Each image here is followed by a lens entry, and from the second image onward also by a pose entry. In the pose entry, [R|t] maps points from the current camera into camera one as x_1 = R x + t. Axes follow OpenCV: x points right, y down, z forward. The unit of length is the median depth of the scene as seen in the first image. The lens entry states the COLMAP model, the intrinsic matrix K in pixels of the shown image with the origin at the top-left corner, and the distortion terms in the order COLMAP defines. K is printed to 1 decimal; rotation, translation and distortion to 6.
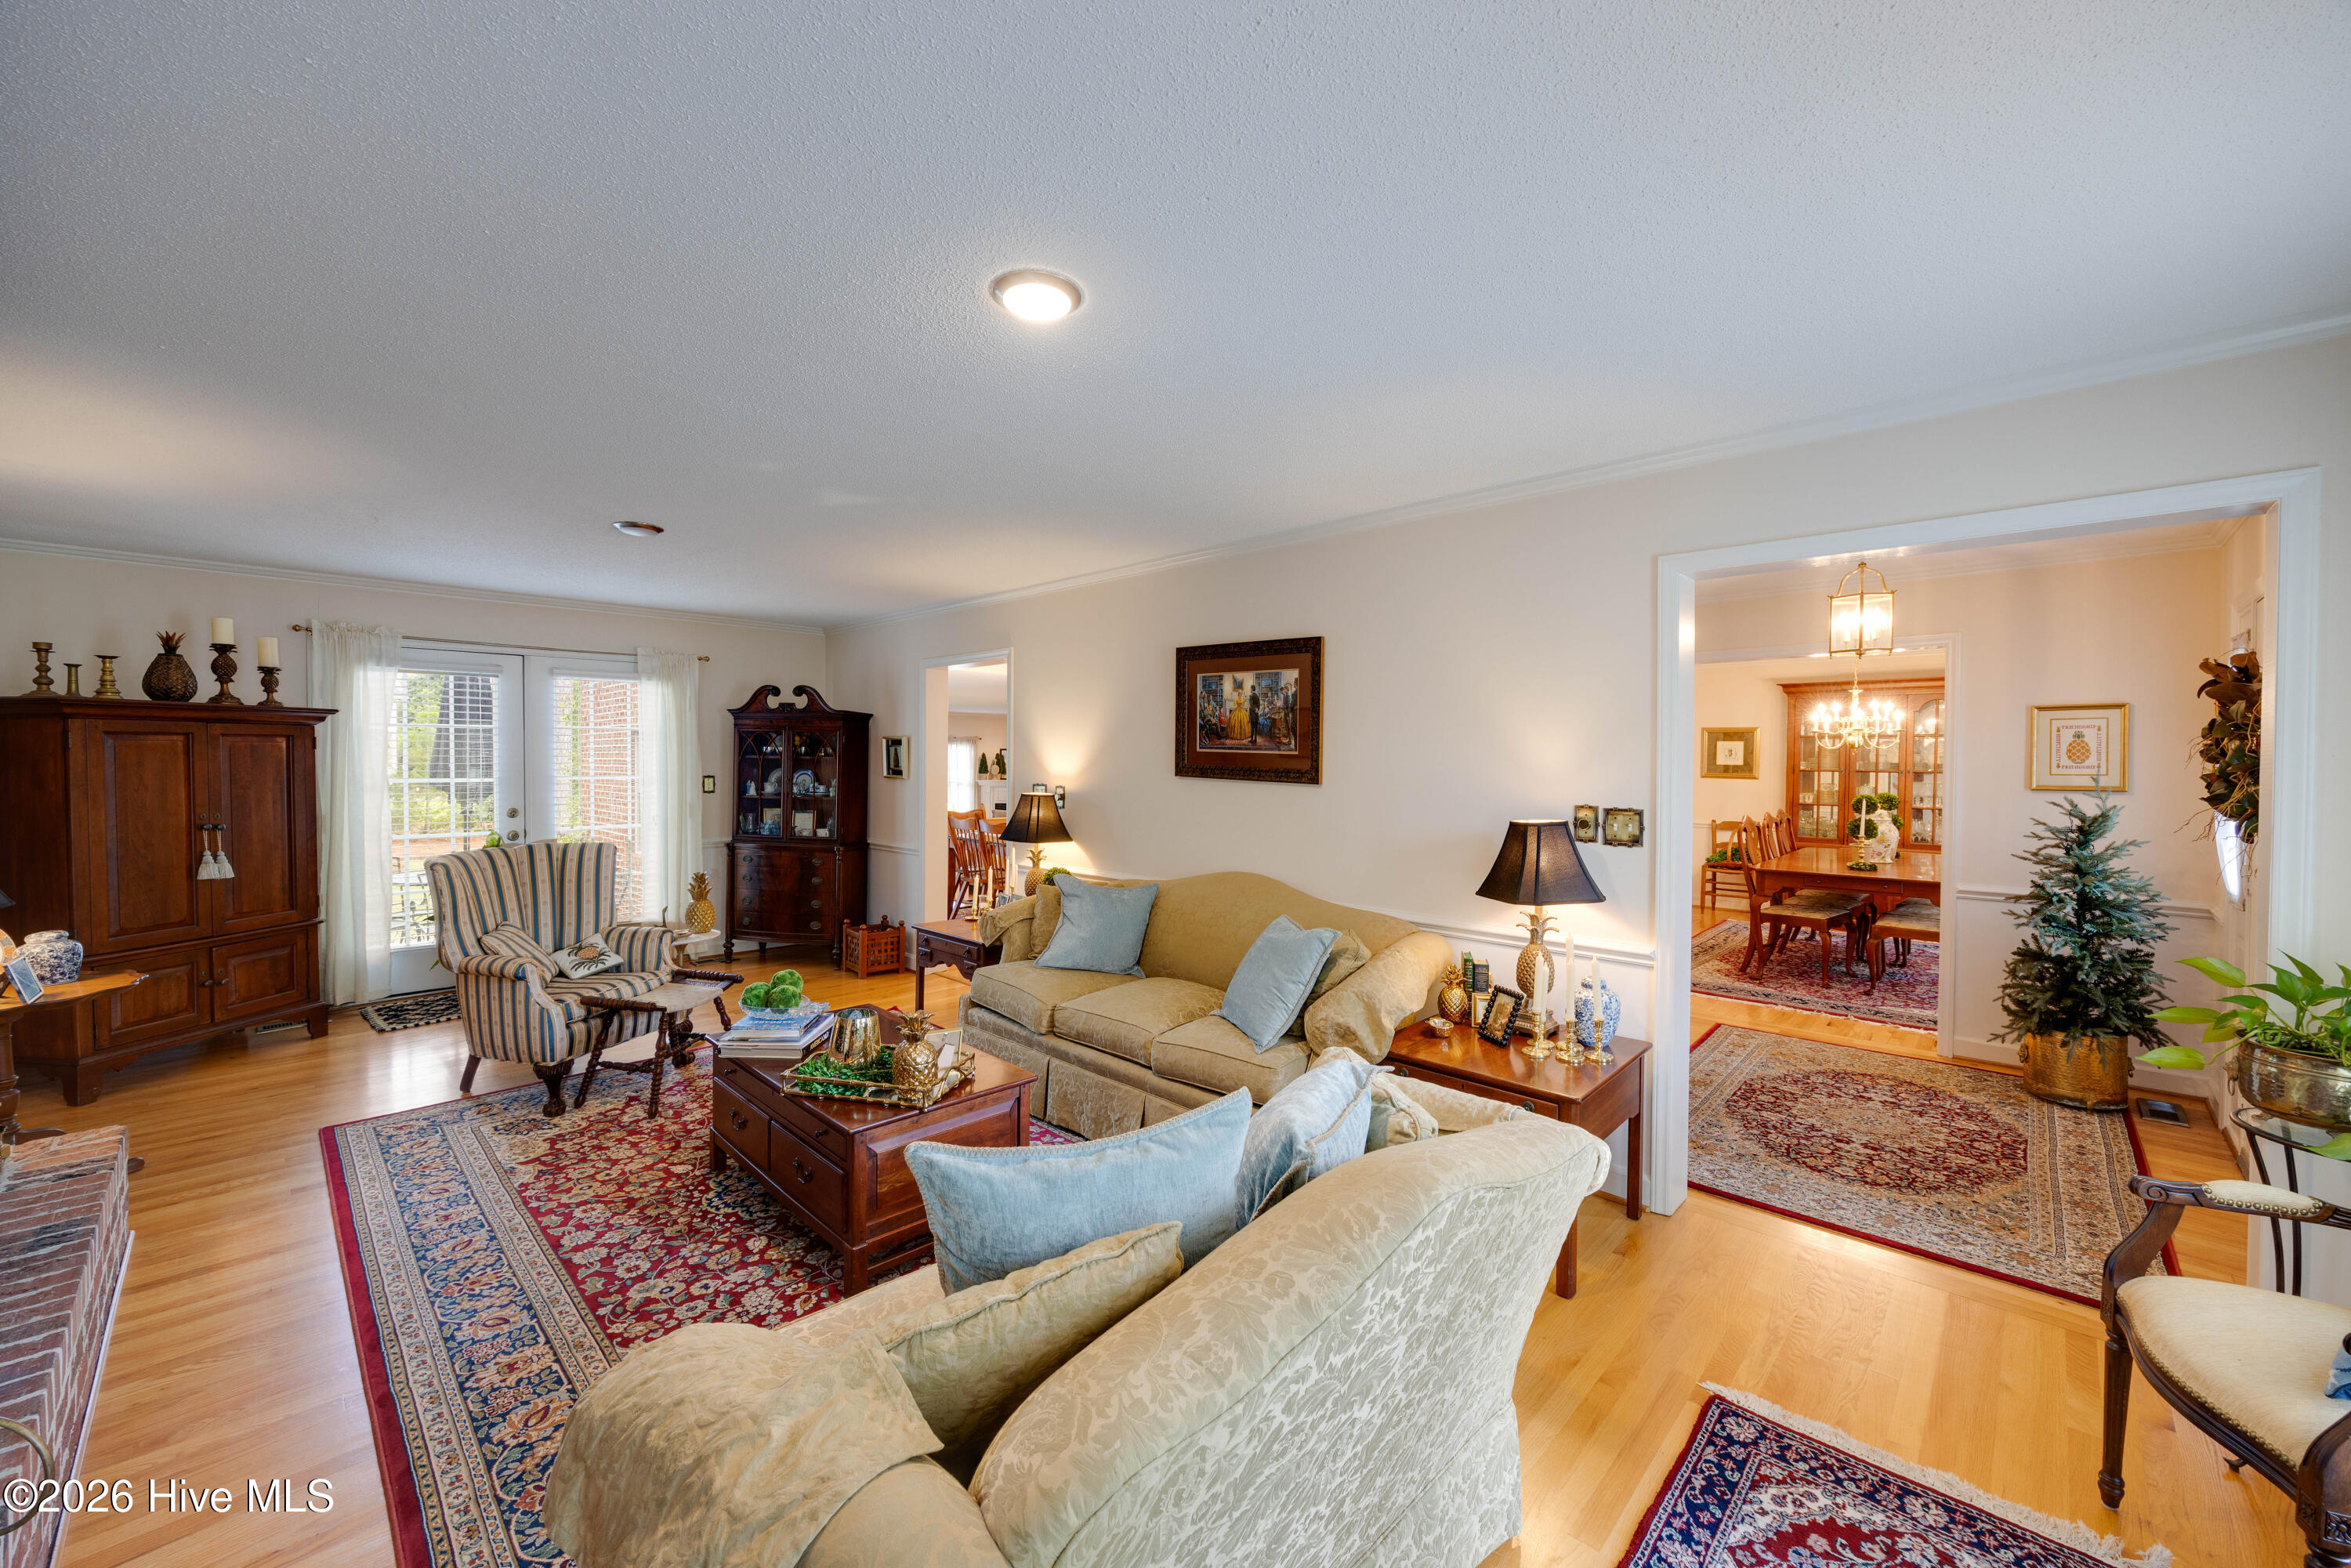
lens RADIAL K [[893.5, 0, 1182.6], [0, 893.5, 777.6], [0, 0, 1]] dist [-0.005155, 0.000015]
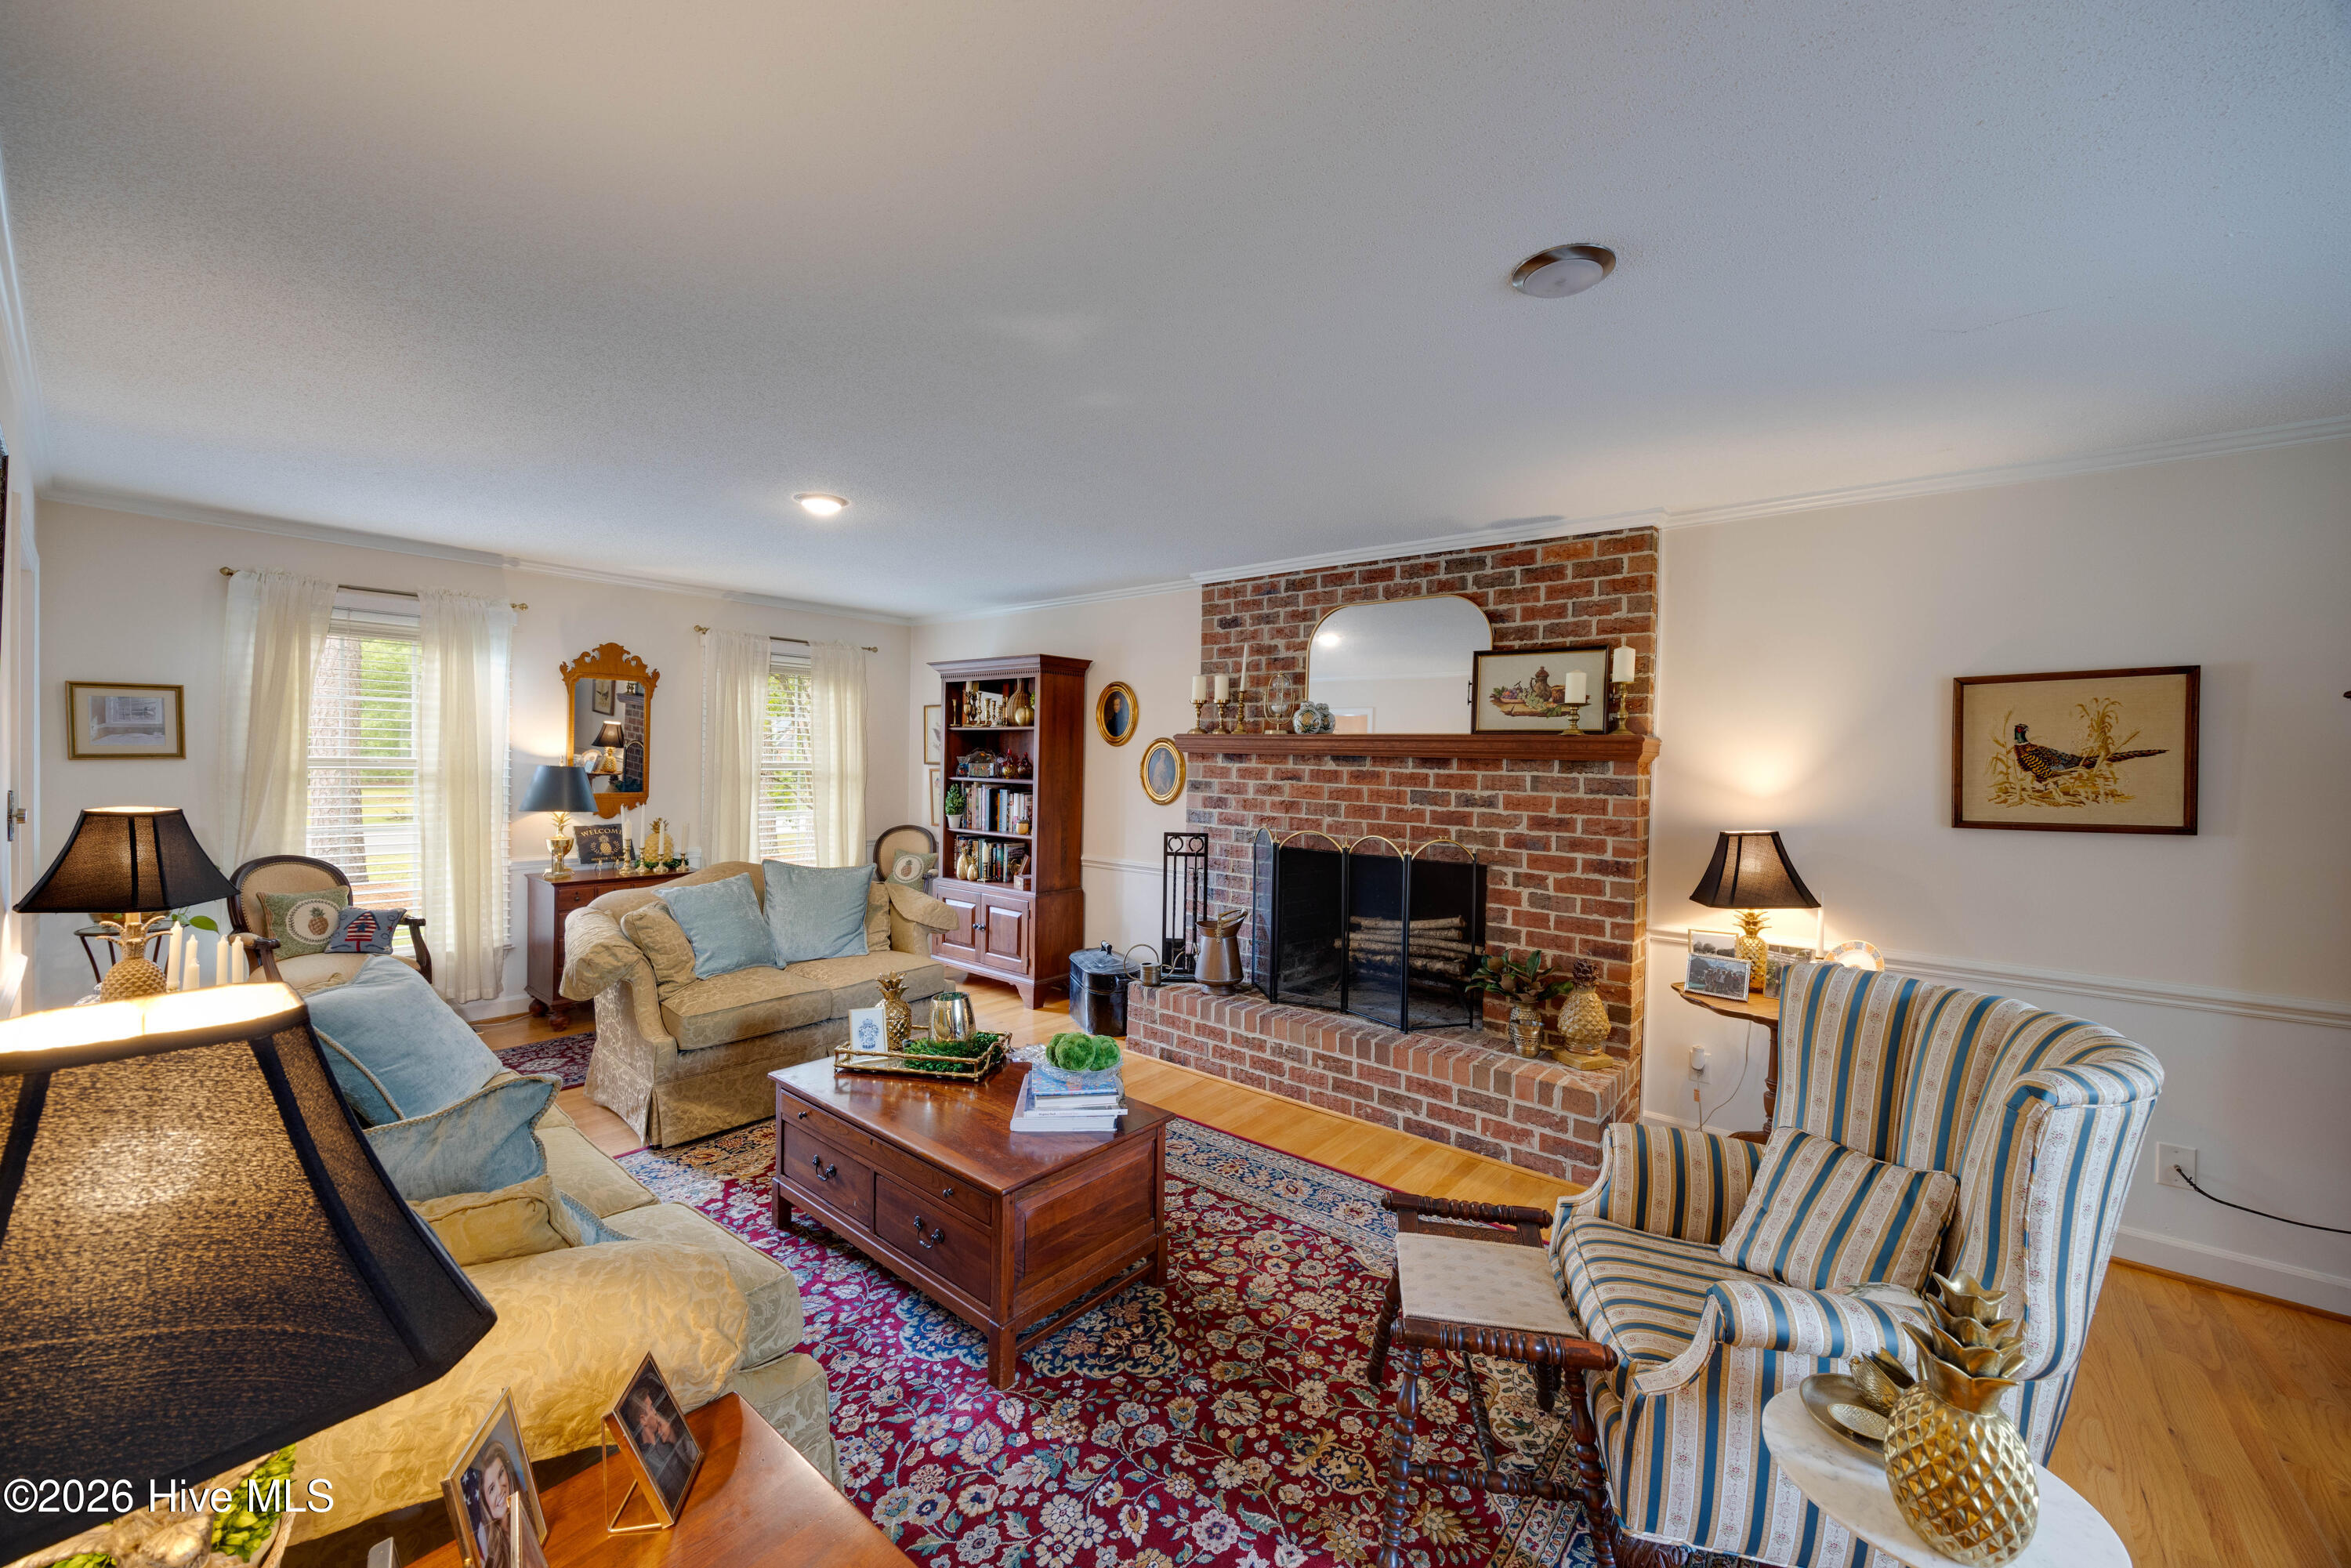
lens RADIAL K [[893.5, 0, 1155.5], [0, 893.5, 767.6], [0, 0, 1]] dist [-0.005155, 0.000015]
pose [[-0.997699, -0.027425, -0.062011, -0.357544], [-0.029205, 0.999182, 0.027989, -0.028446], [0.061193, 0.029736, -0.997683, 1.380037]]
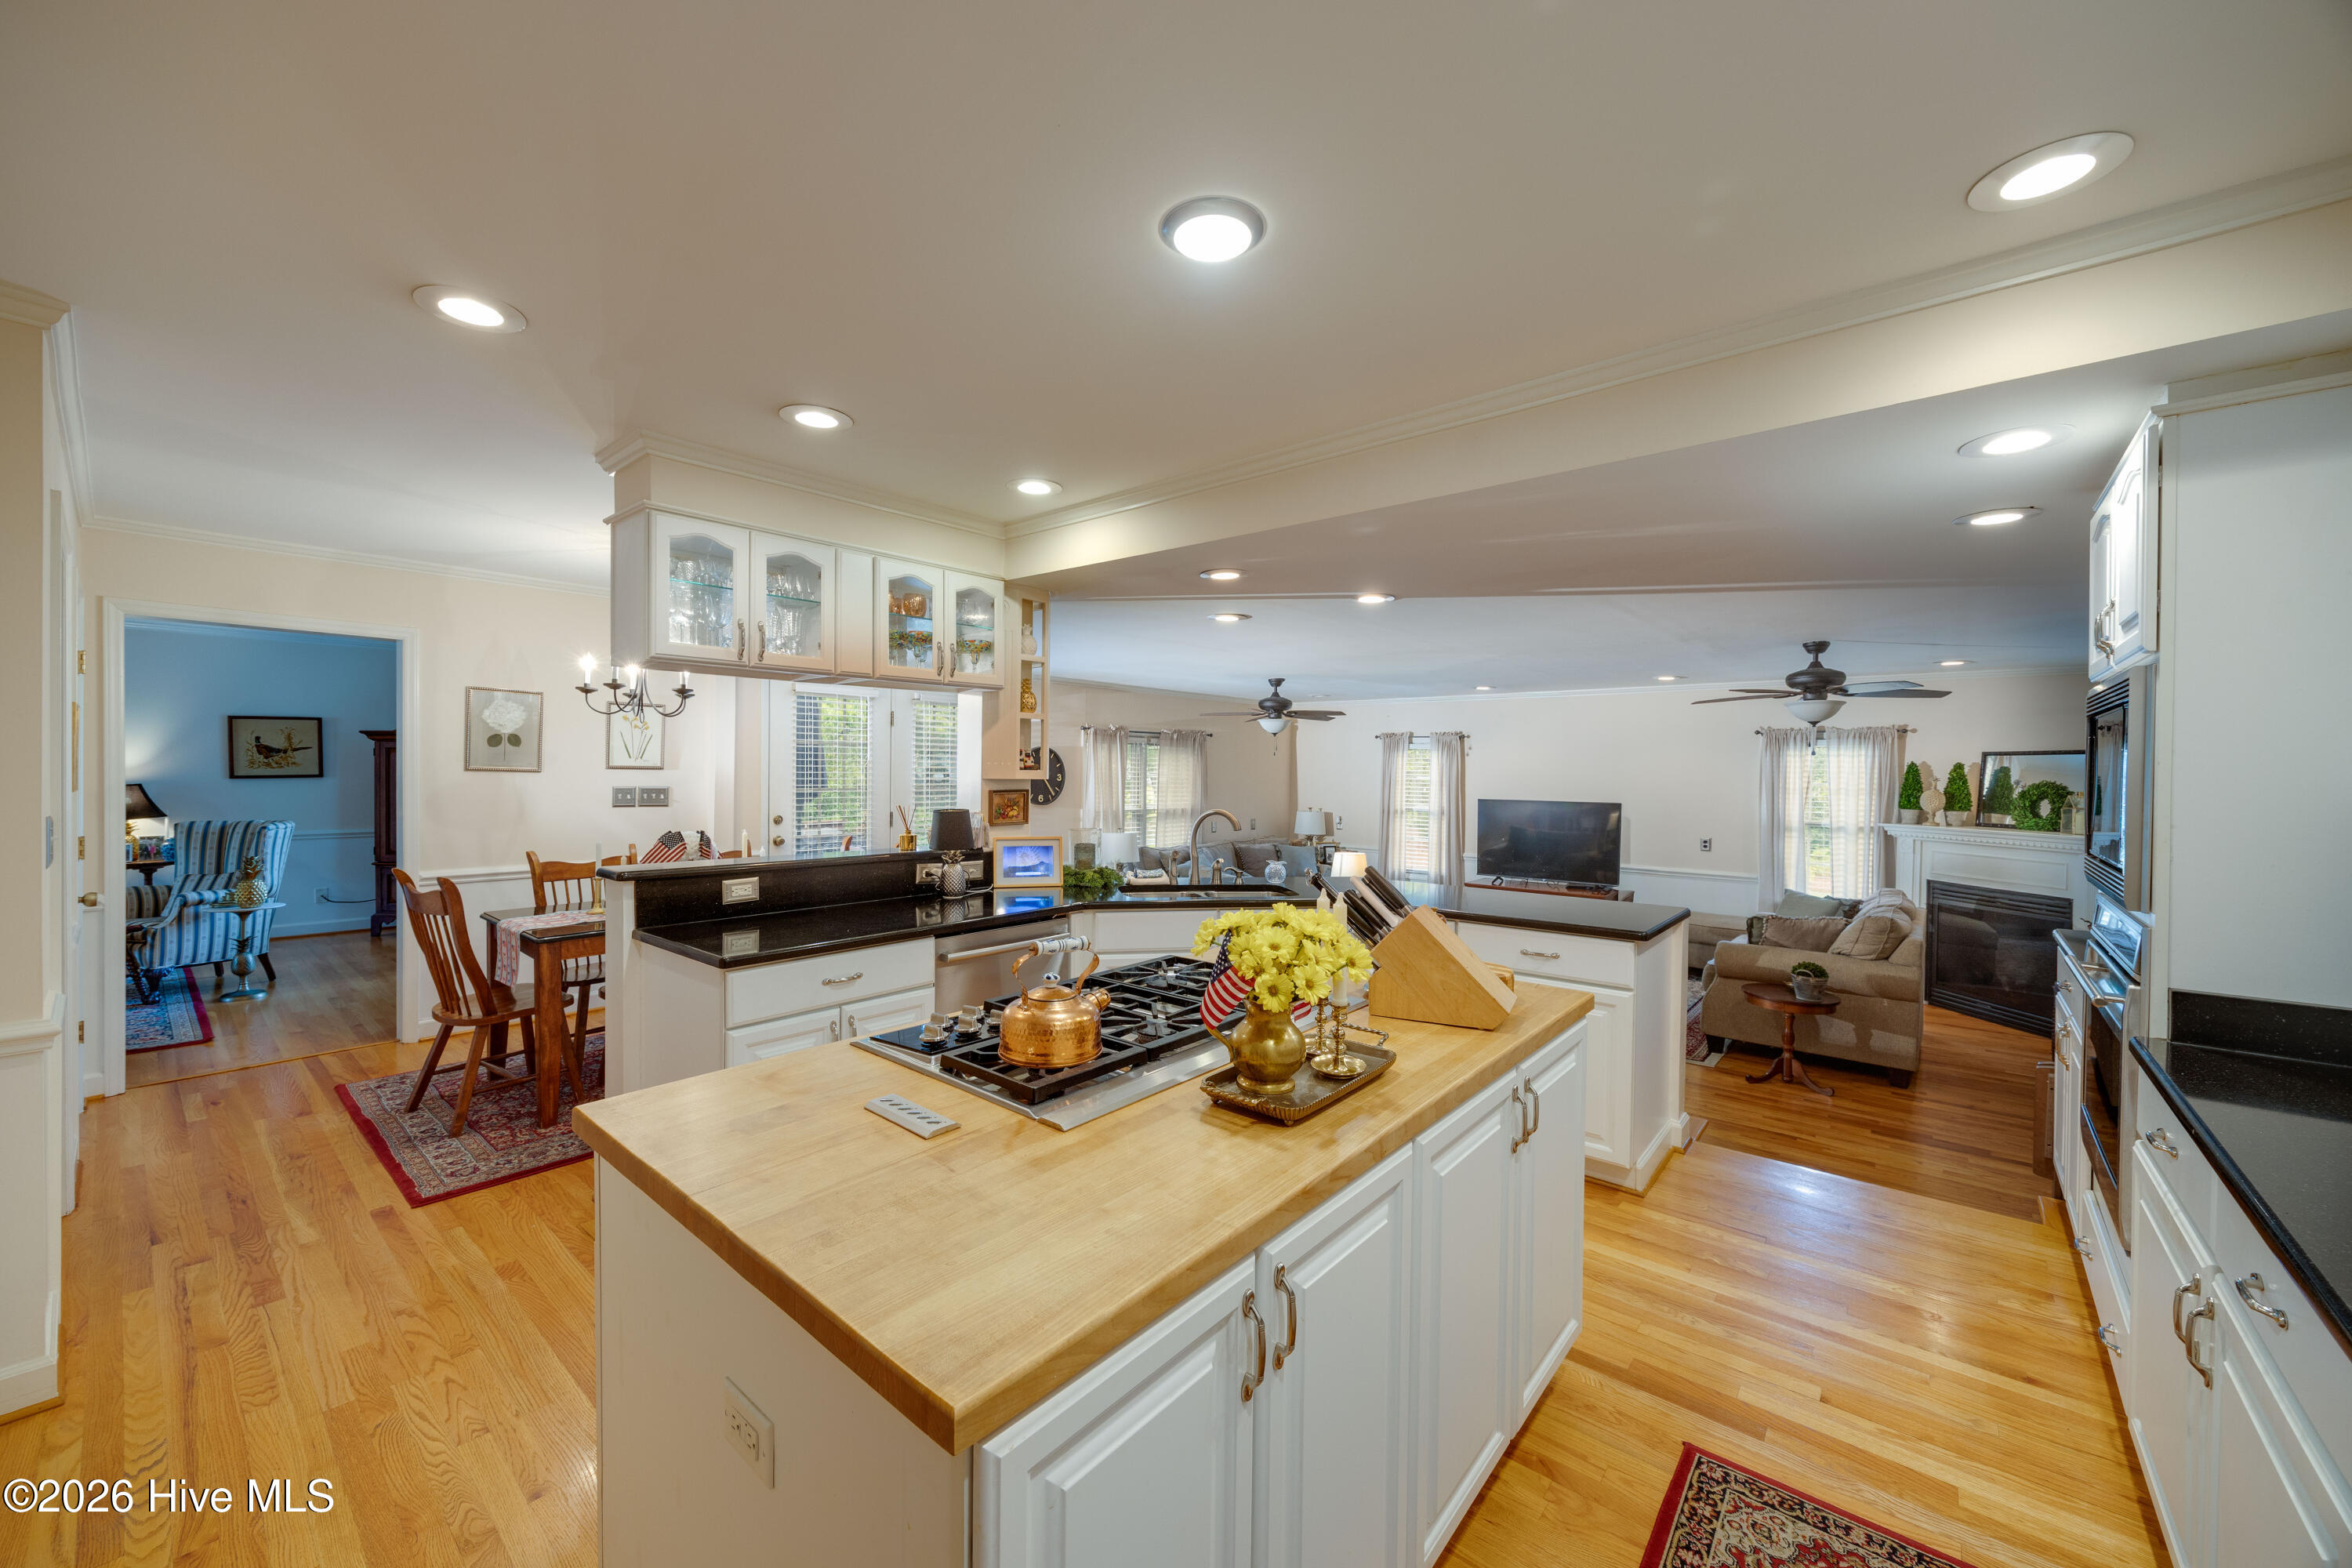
lens RADIAL K [[894.0, 0, 1169.7], [0, 894.0, 778.0], [0, 0, 1]] dist [-0.005155, 0.000015]
pose [[0.060767, 0.001990, -0.998150, 0.792196], [-0.026207, 0.999656, 0.000397, -0.028218], [0.997808, 0.026134, 0.060799, 2.423458]]
